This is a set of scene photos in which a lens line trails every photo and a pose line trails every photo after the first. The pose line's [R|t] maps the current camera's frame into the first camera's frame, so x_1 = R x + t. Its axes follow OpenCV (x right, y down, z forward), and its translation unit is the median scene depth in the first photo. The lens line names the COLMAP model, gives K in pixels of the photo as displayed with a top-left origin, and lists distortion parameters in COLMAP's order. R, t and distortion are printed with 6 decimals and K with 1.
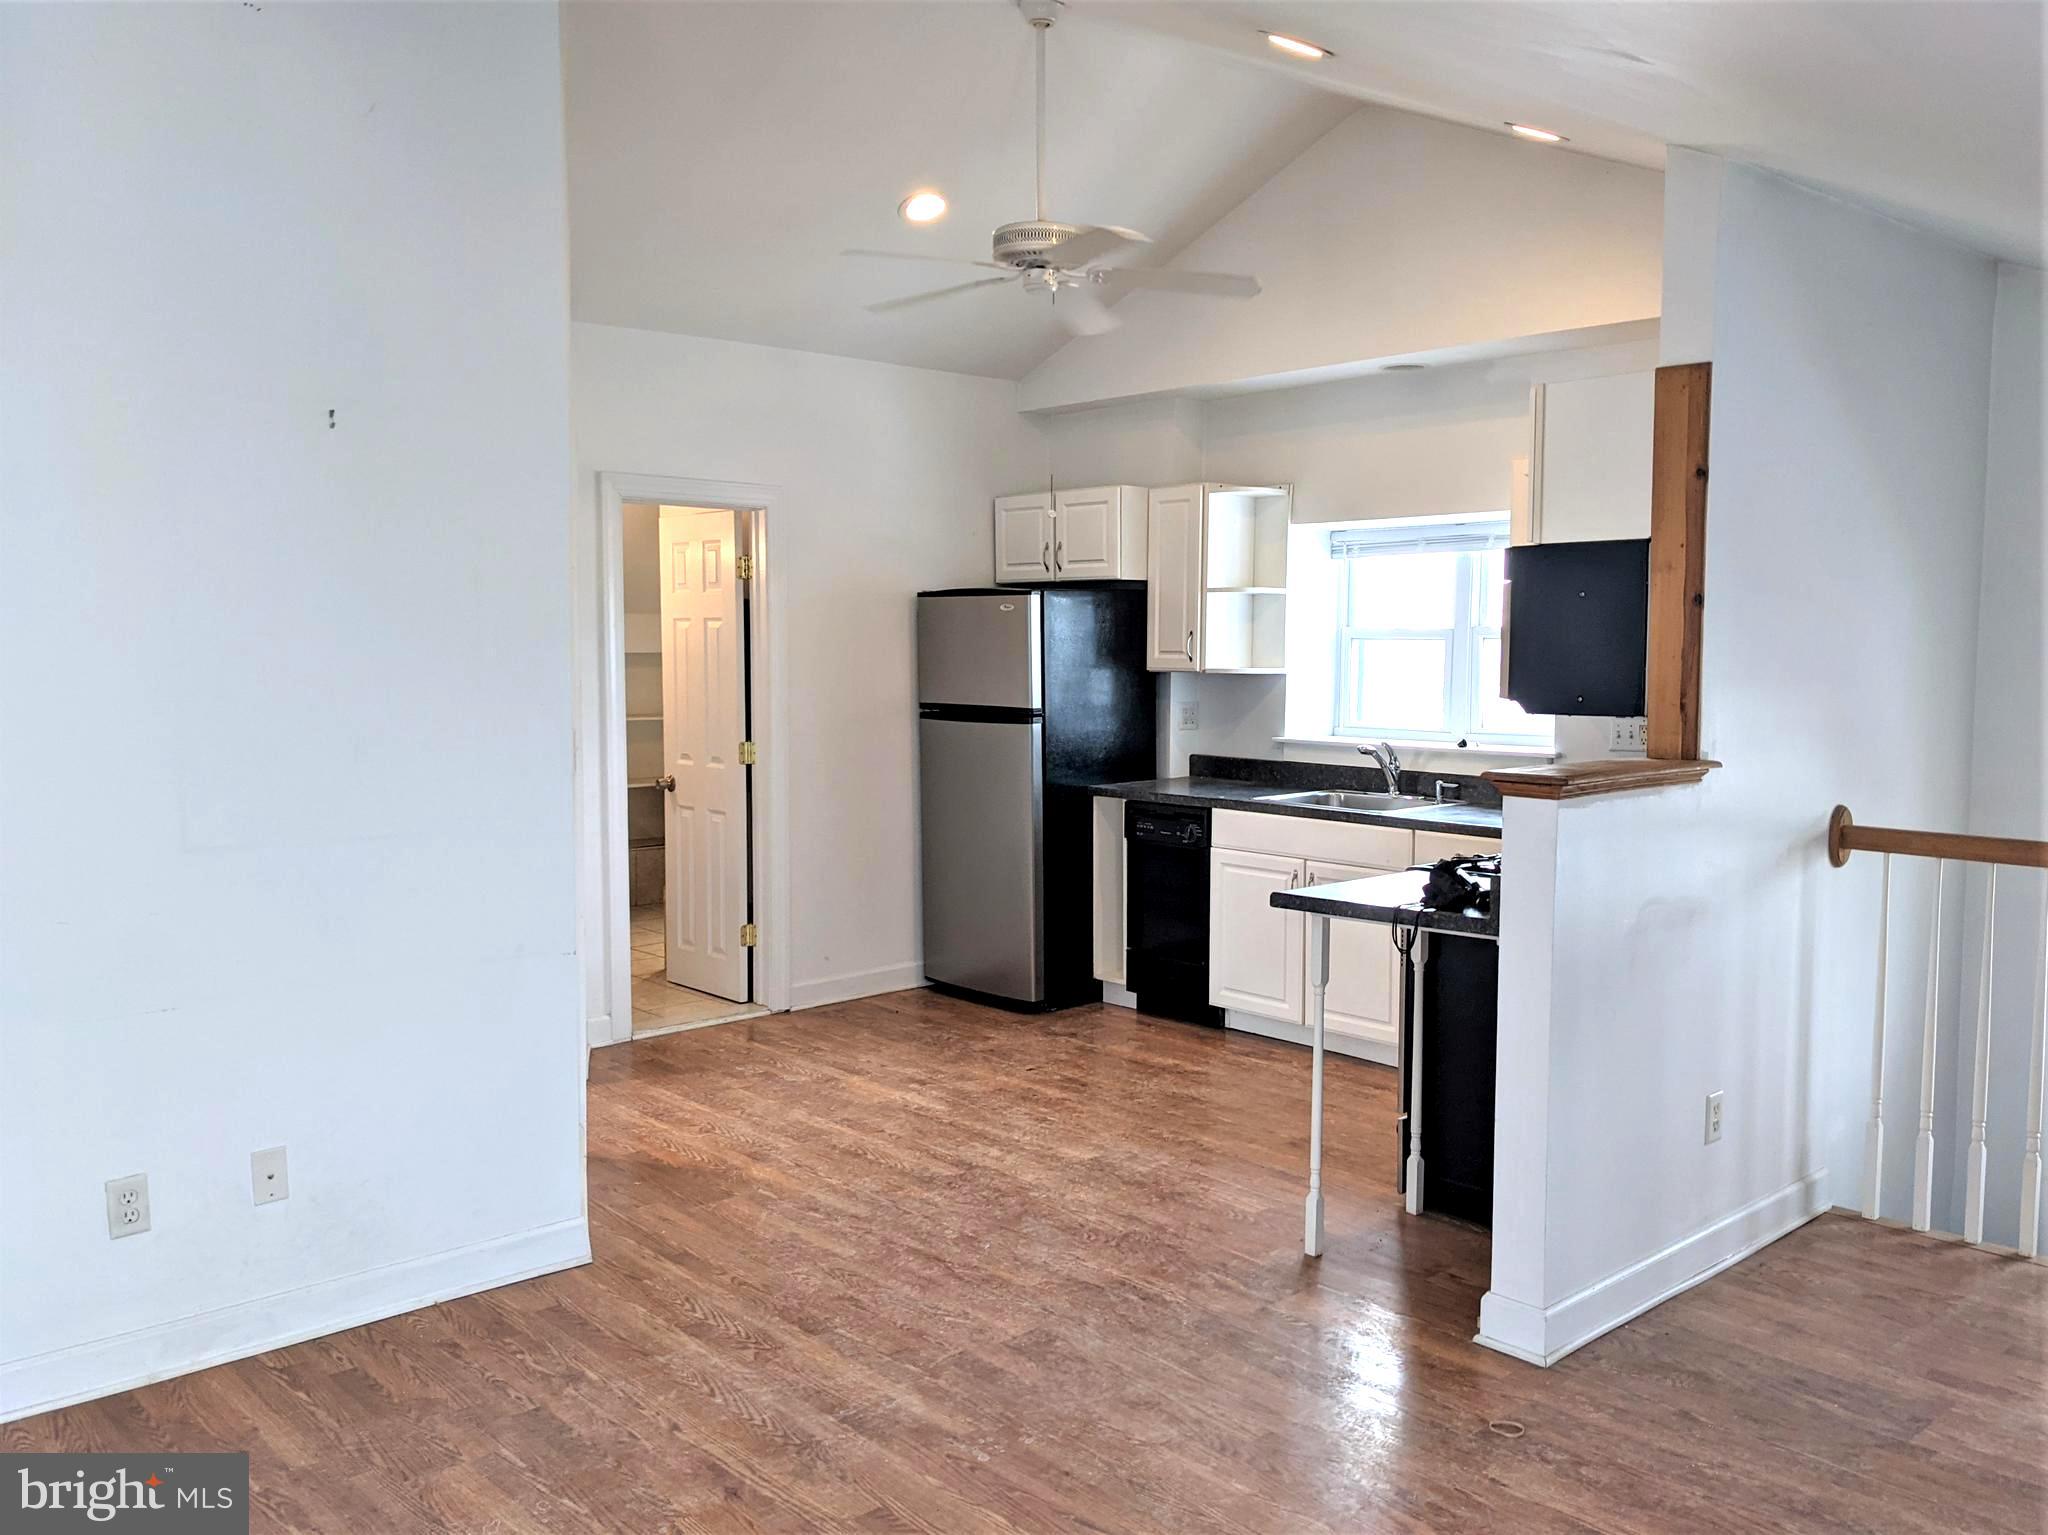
lens RADIAL K [[1719.0, 0, 1024.0], [0, 1719.0, 767.5], [0, 0, 1]] dist [-0.004026, -0.004420]
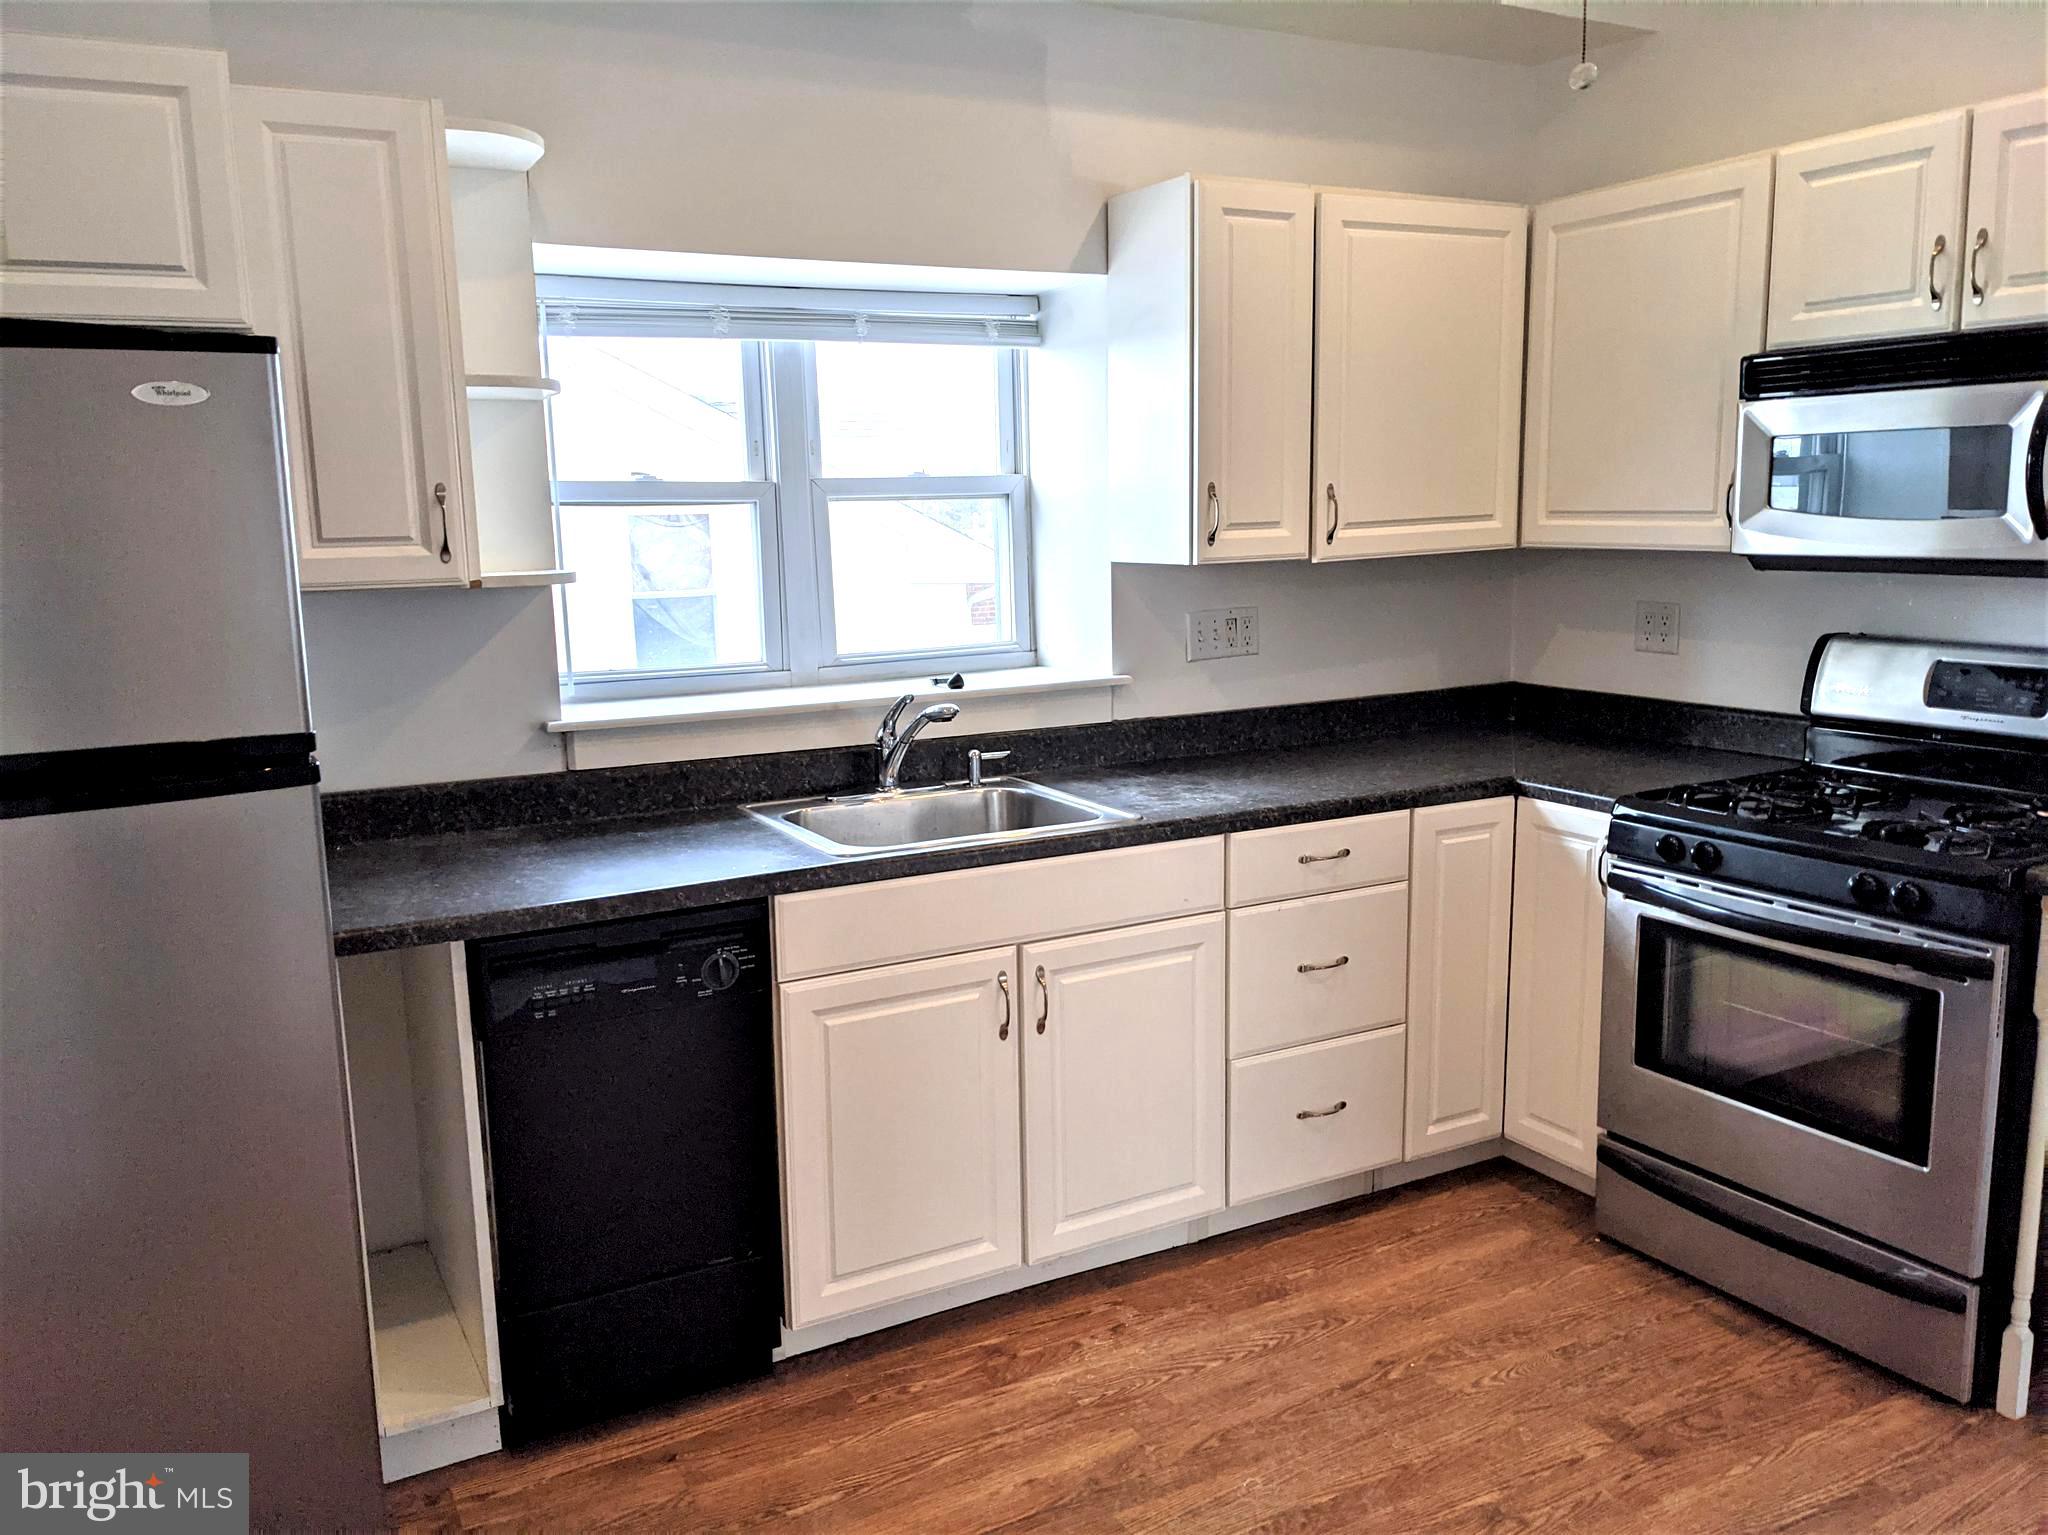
lens RADIAL K [[1633.8, 0, 1024.0], [0, 1633.8, 767.5], [0, 0, 1]] dist [0.002156, 0.000061]
pose [[0.230056, -0.163212, 0.959394, -0.467355], [0.096410, 0.984809, 0.144418, -0.108956], [-0.968390, 0.059271, 0.242297, 1.489946]]
